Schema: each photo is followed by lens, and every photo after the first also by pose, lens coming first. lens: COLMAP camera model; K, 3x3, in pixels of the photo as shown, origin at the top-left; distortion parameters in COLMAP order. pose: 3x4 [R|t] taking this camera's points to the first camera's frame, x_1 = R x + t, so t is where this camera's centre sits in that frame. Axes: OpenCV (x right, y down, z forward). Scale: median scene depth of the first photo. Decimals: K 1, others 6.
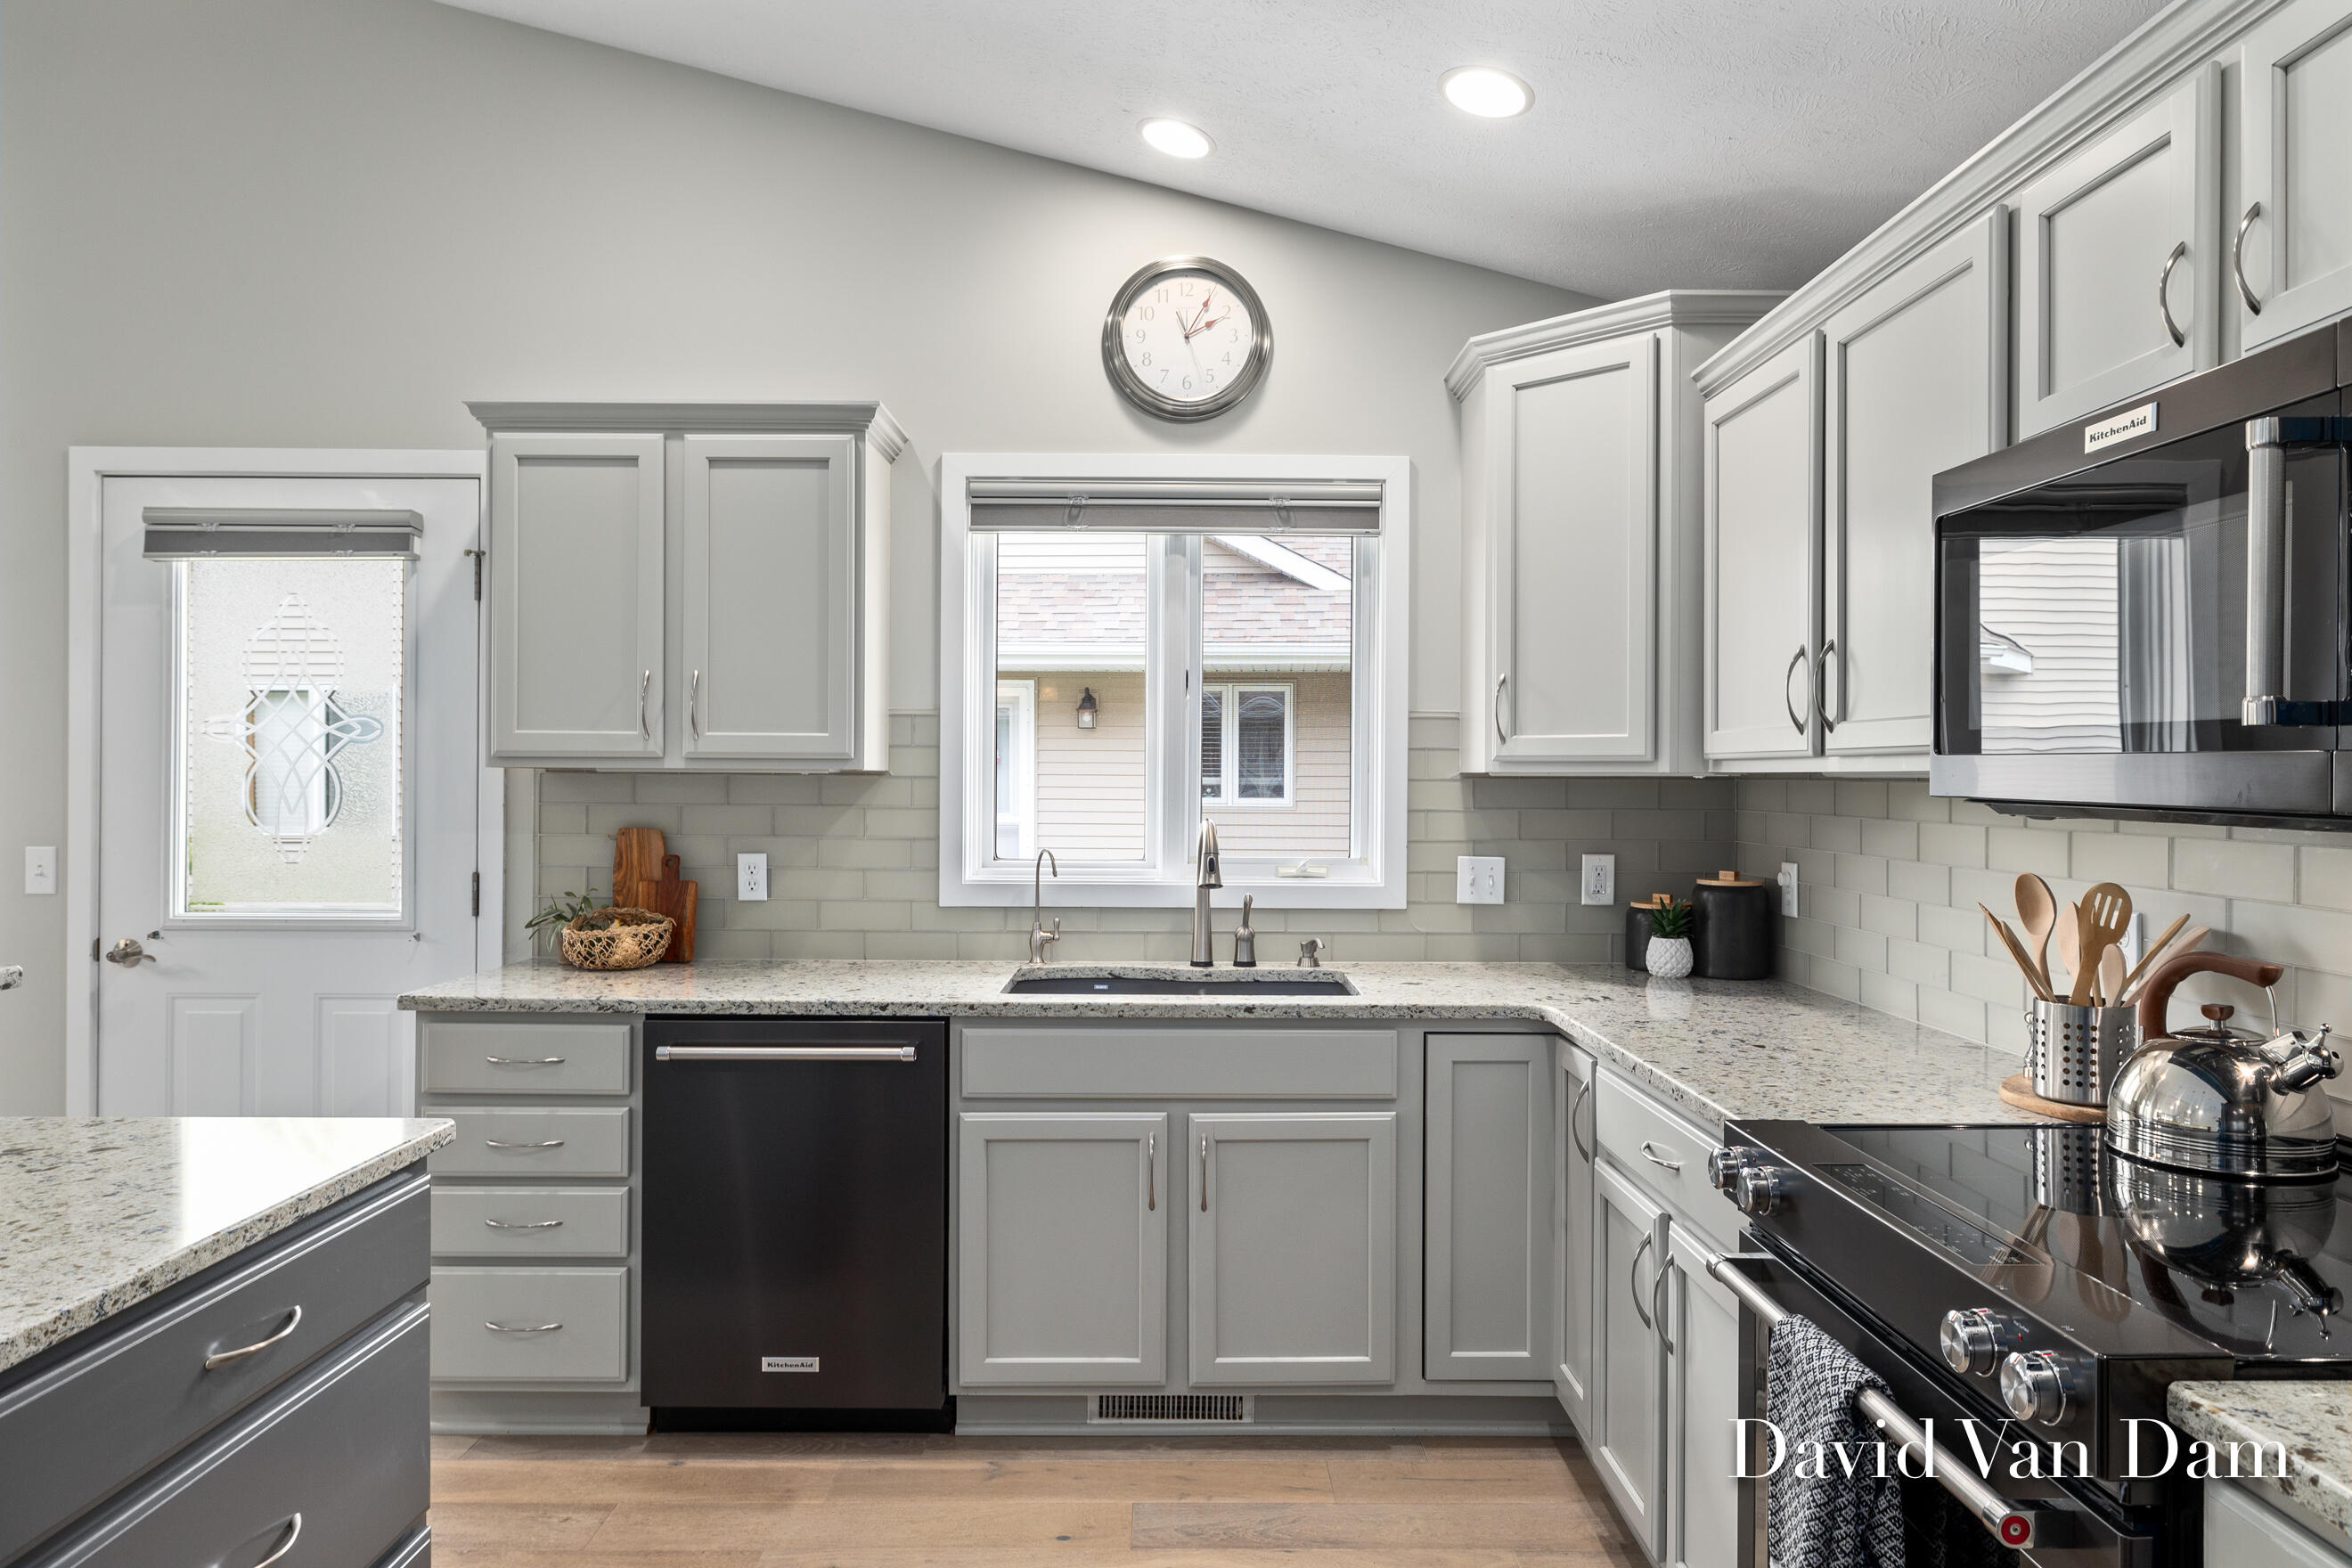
lens RADIAL K [[1464.3, 0, 1180.4], [0, 1464.3, 783.8], [0, 0, 1]] dist [-0.008175, -0.000957]
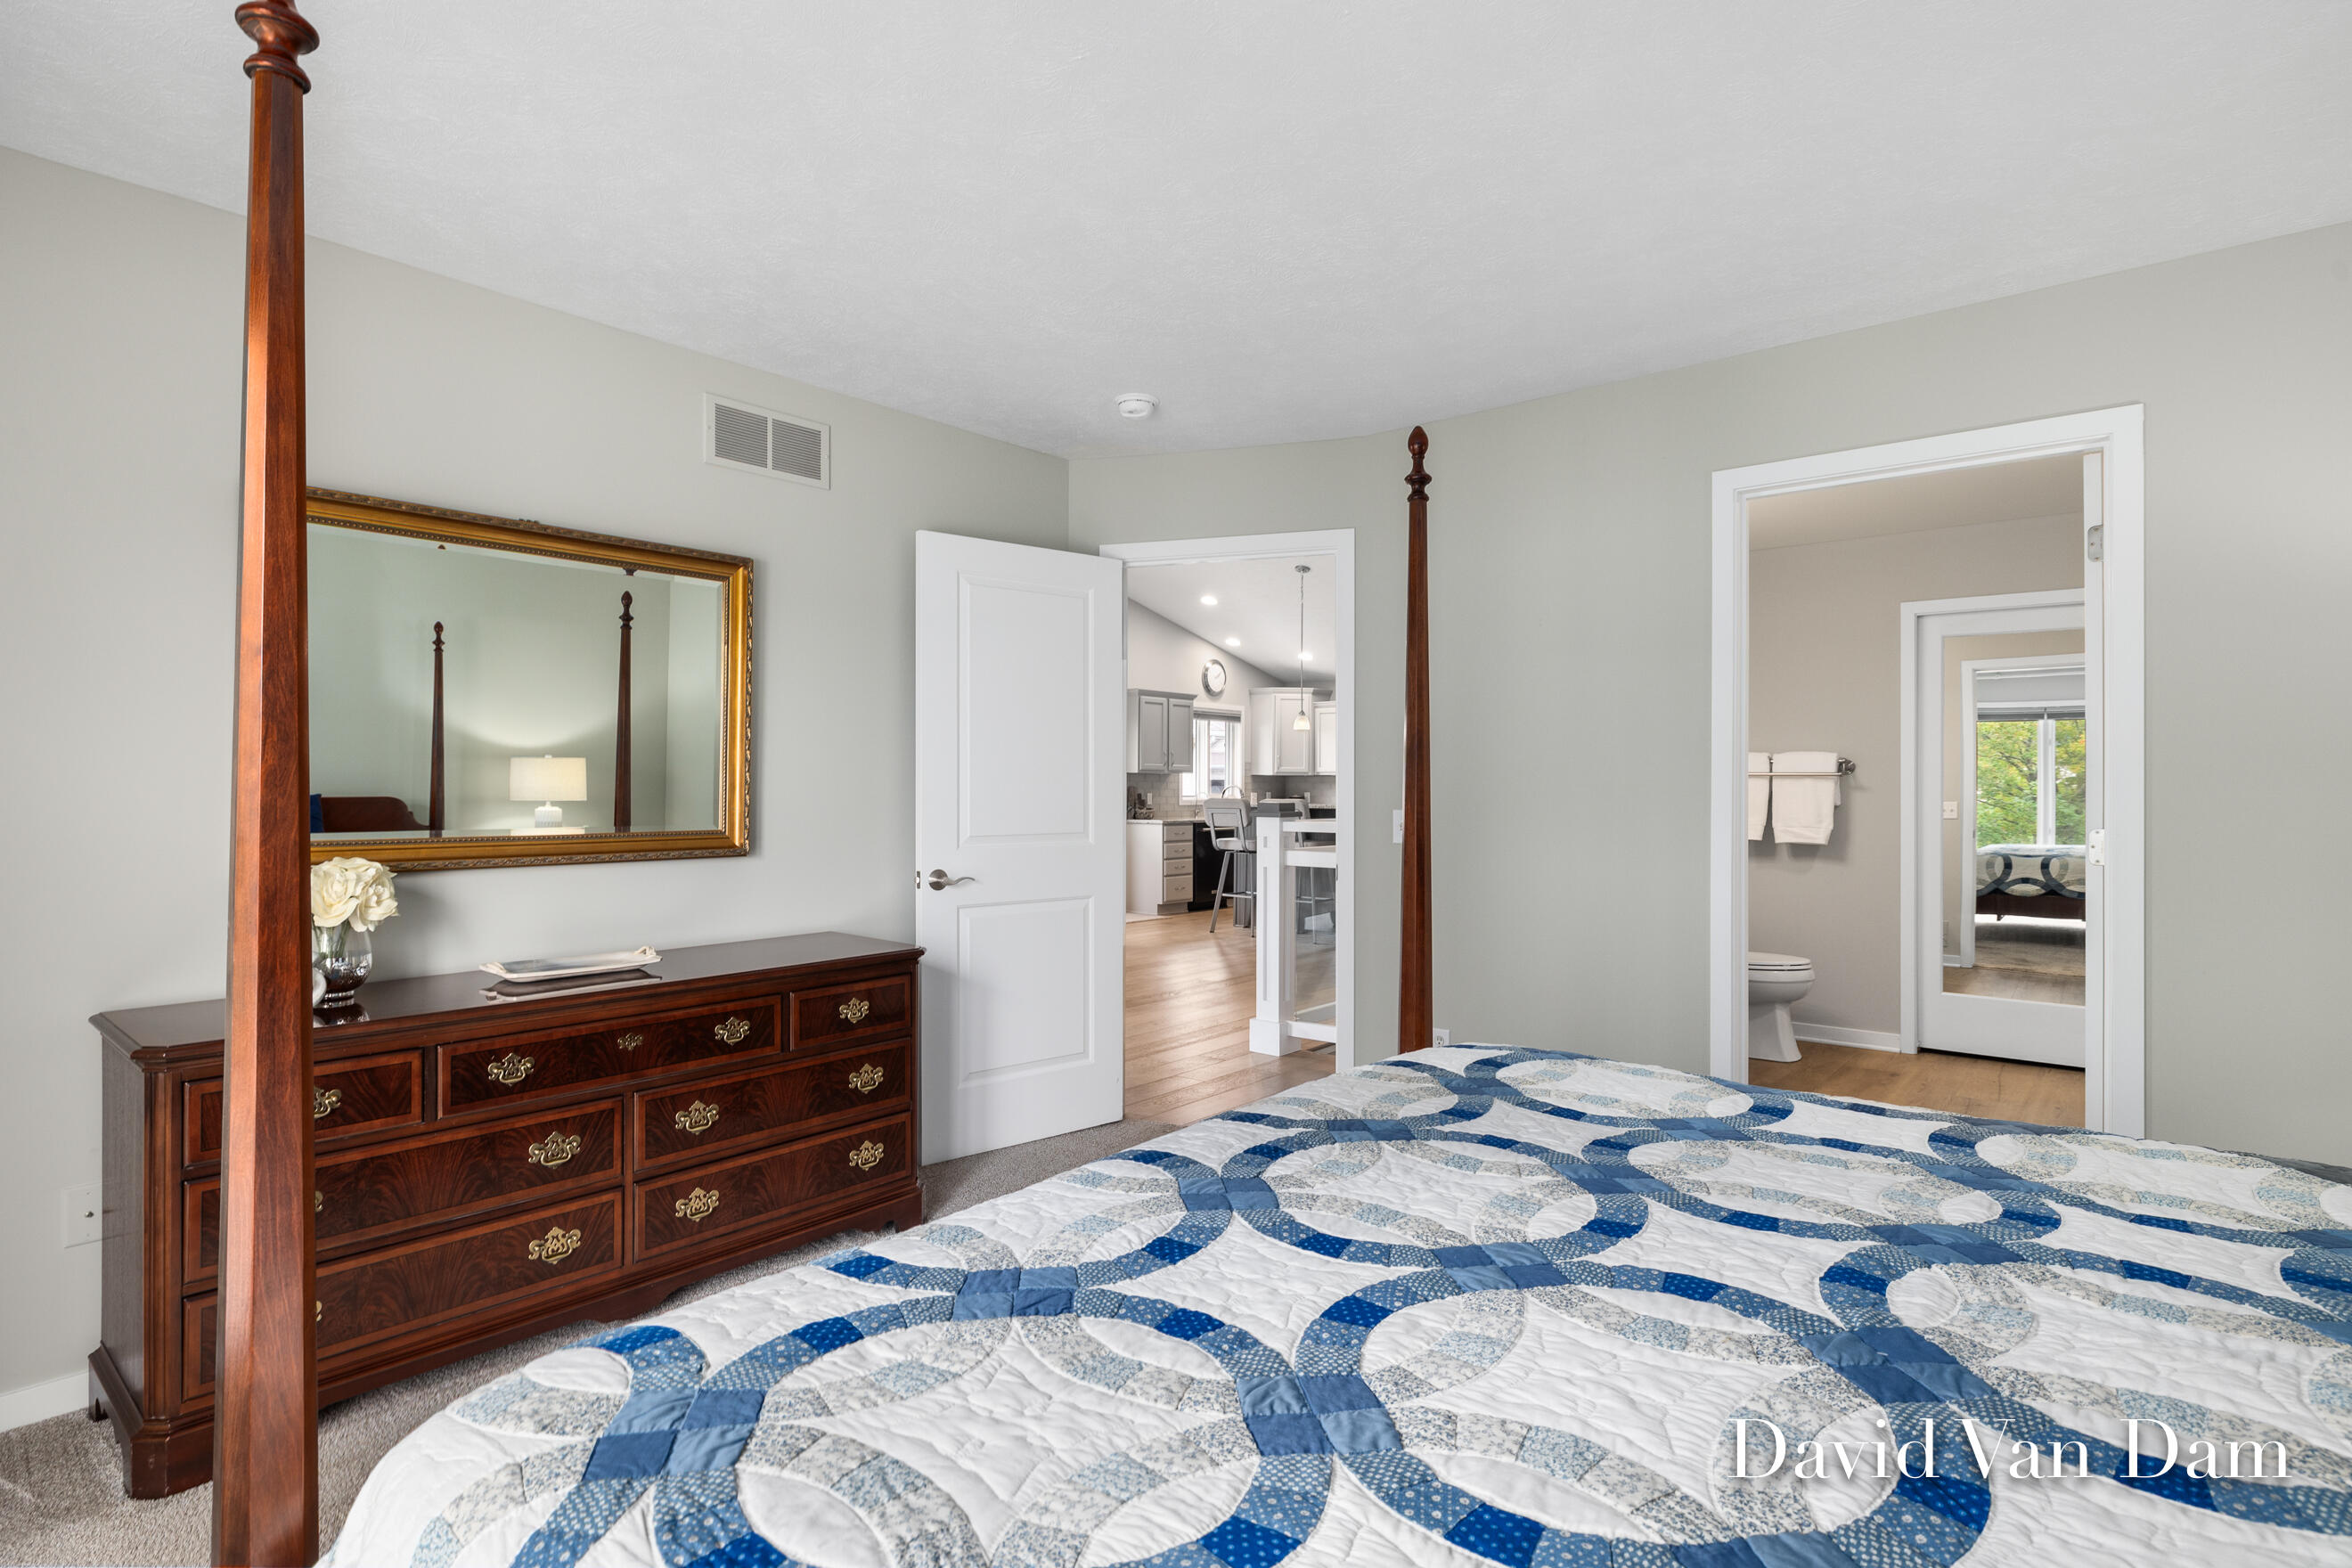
lens RADIAL K [[1203.6, 0, 1176.2], [0, 1203.6, 784.7], [0, 0, 1]] dist [0.003928, -0.000460]
pose [[0.654424, -0.001168, 0.756127, -2.907977], [0.004441, 0.999987, -0.002299, 0.032773], [-0.756115, 0.004862, 0.654421, -1.343654]]
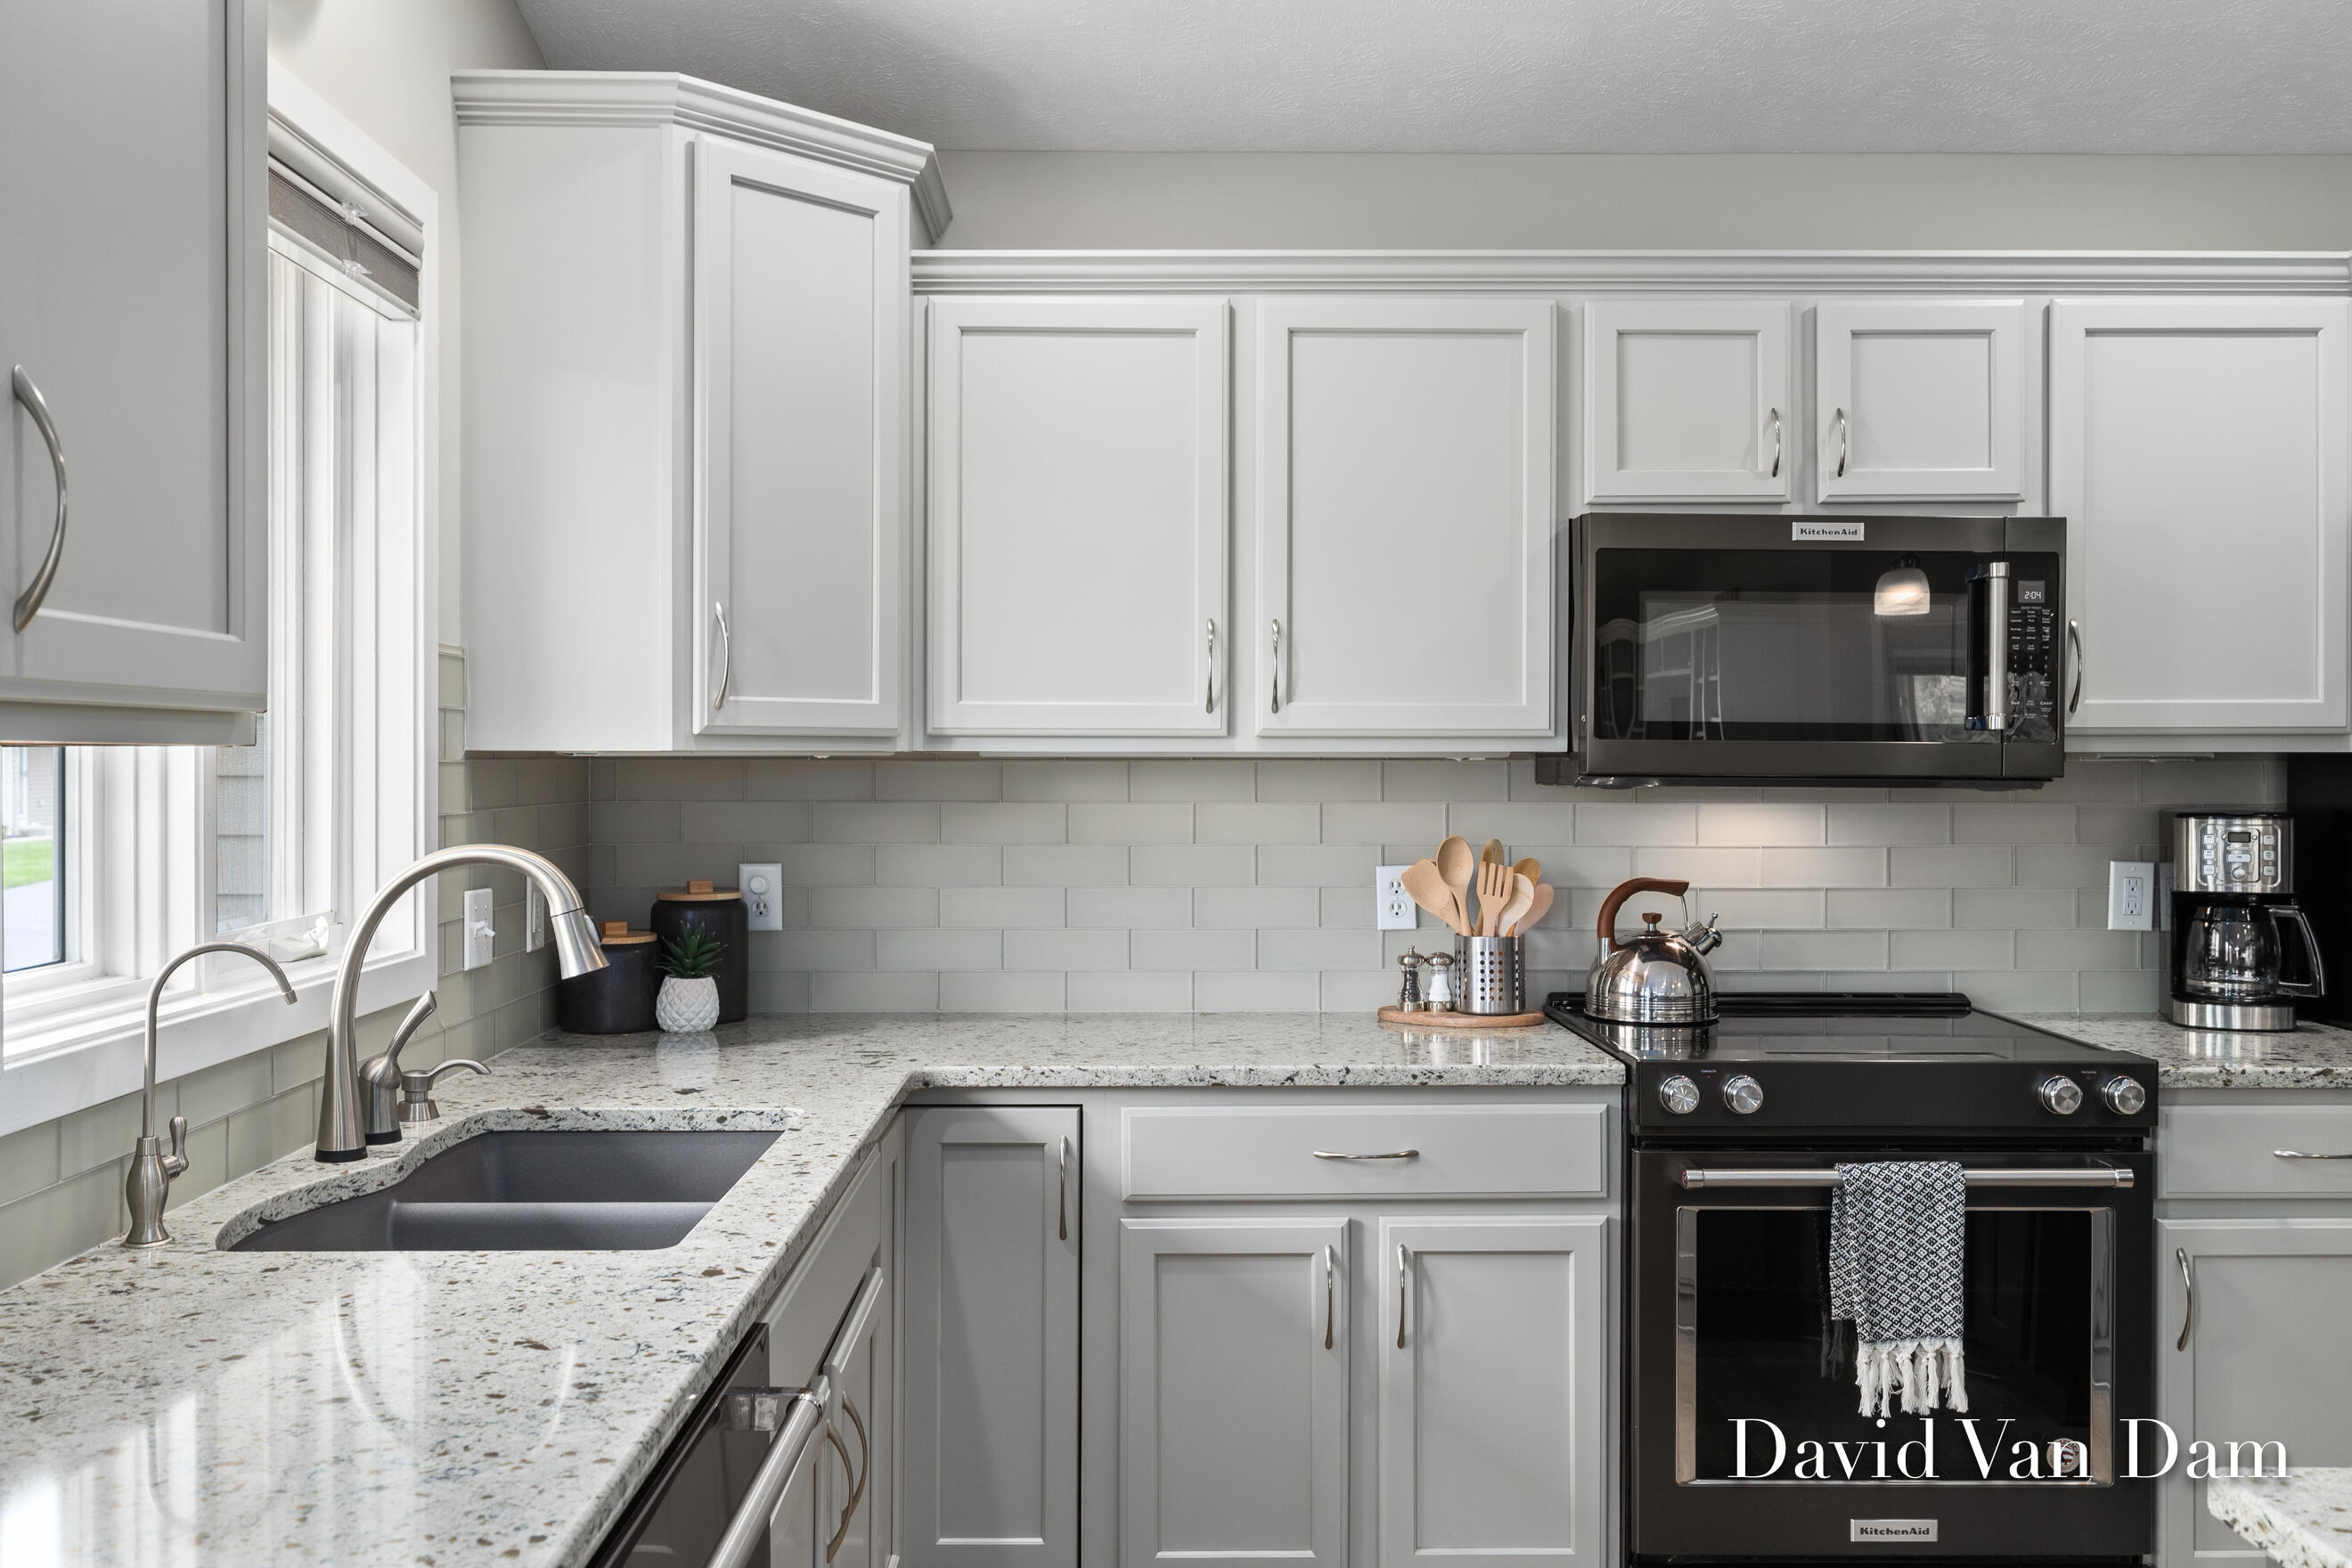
lens RADIAL K [[2057.6, 0, 1172.3], [0, 2057.6, 758.5], [0, 0, 1]] dist [0.030359, 0.009506]
pose [[-0.007431, -0.006194, 0.999953, -0.661478], [0.005316, 0.999966, 0.006233, -0.008506], [-0.999958, 0.005362, -0.007397, 0.734231]]
